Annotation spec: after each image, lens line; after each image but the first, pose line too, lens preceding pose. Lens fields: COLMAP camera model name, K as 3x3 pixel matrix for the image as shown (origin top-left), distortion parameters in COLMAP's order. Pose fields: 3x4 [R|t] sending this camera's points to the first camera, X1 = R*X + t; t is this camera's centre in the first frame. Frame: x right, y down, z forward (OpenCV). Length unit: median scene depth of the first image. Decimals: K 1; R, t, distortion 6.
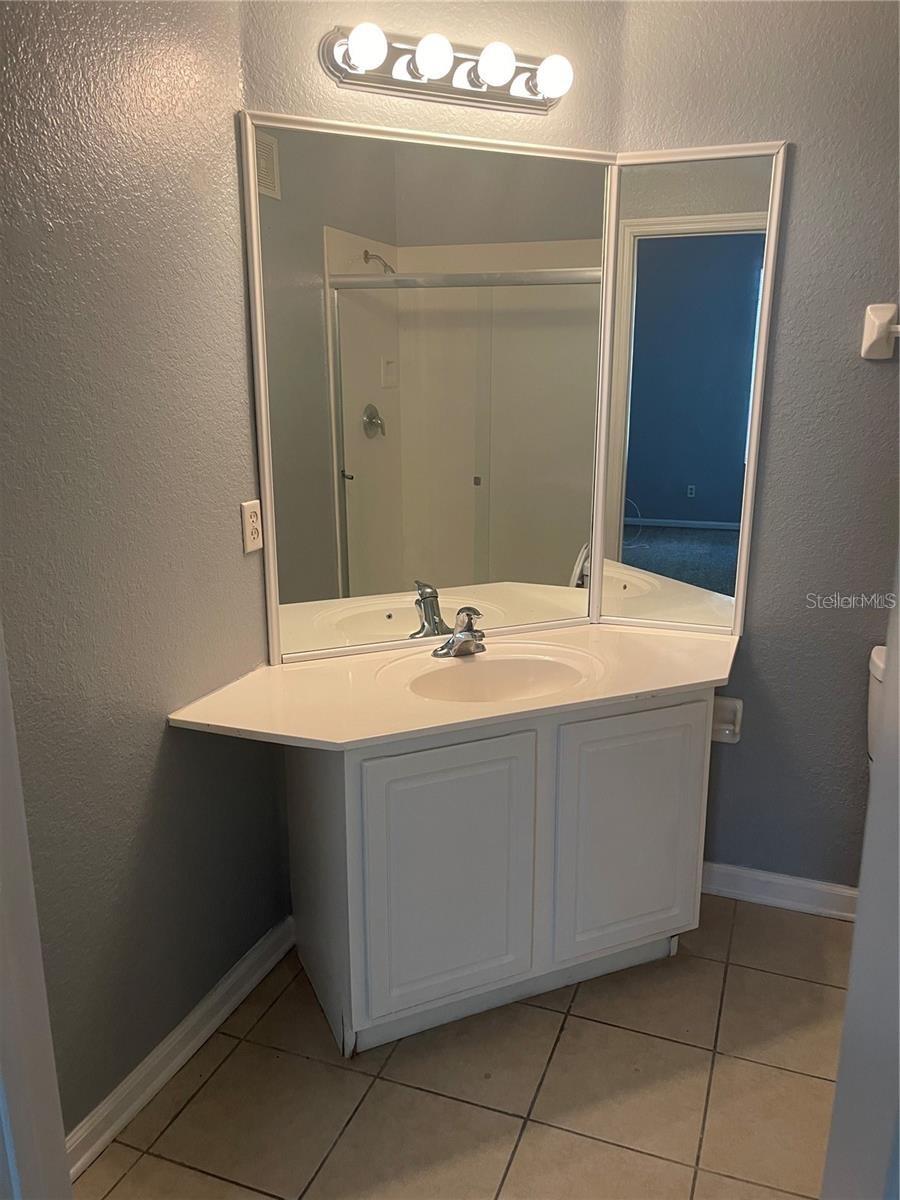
lens RADIAL K [[917.4, 0, 449.3], [0, 917.4, 604.0], [0, 0, 1]] dist [0.004036, -0.020024]
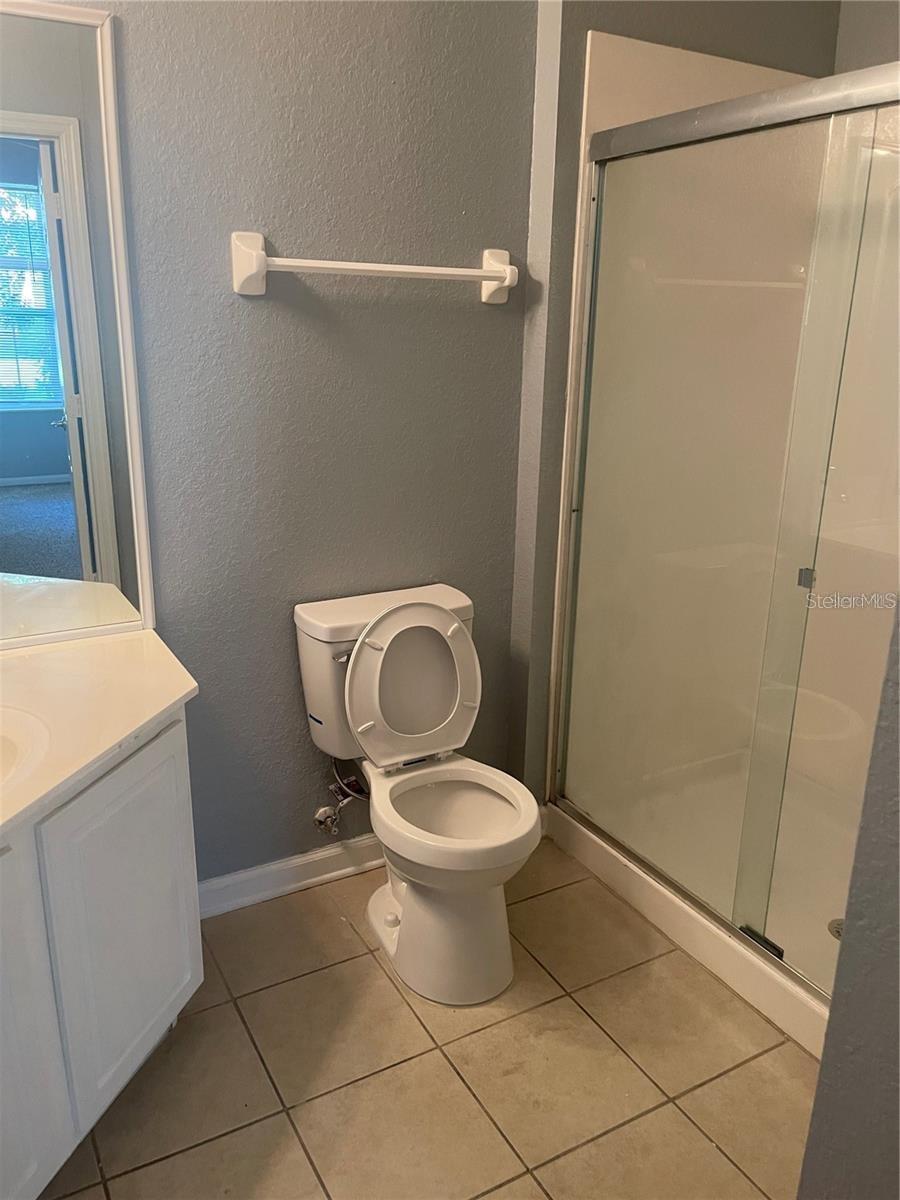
lens RADIAL K [[917.4, 0, 450.4], [0, 917.4, 597.2], [0, 0, 1]] dist [0.004036, -0.020024]
pose [[0.634108, -0.209671, 0.744275, -0.140867], [0.169496, 0.976816, 0.130773, -0.062255], [-0.754439, 0.043228, 0.654945, 0.277717]]
